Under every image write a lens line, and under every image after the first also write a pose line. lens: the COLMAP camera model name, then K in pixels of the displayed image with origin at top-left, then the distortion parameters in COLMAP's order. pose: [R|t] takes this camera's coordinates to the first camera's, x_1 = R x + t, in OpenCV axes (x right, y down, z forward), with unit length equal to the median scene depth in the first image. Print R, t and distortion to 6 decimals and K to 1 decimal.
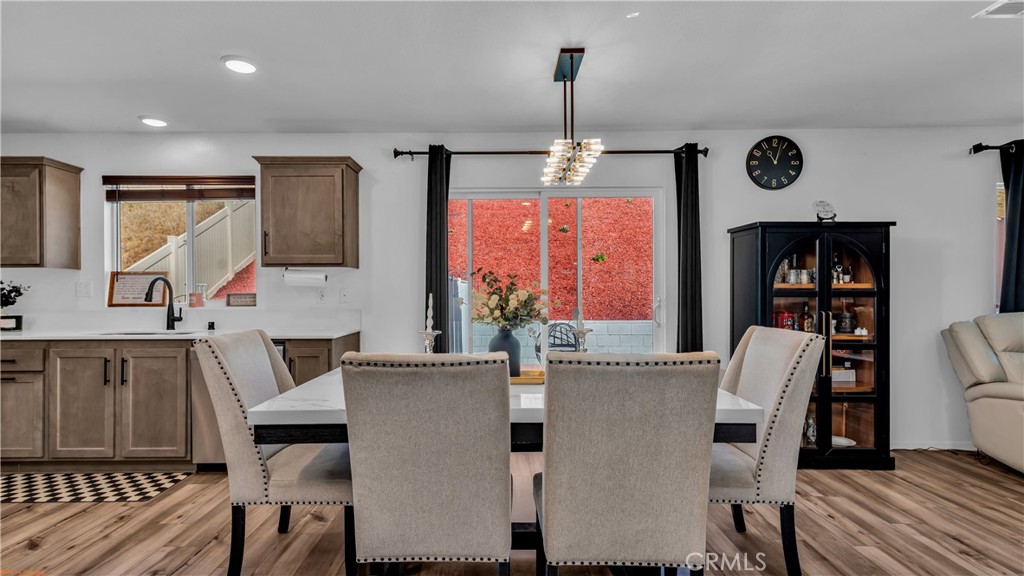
lens RADIAL K [[520.9, 0, 512.0], [0, 520.9, 288.0], [0, 0, 1]] dist [0.017786, -0.000494]
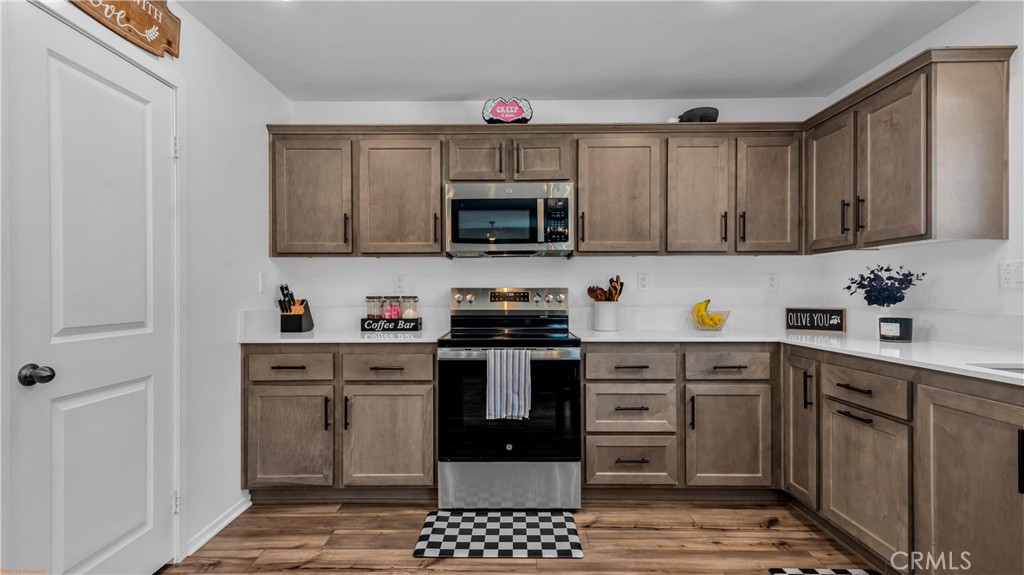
lens RADIAL K [[499.1, 0, 507.3], [0, 499.1, 293.2], [0, 0, 1]] dist [0.024516, 0.000105]
pose [[0.004343, 0.005058, -0.999978, -0.323462], [0.008301, 0.999953, 0.005094, 0.014559], [0.999956, -0.008323, 0.004301, 0.526329]]
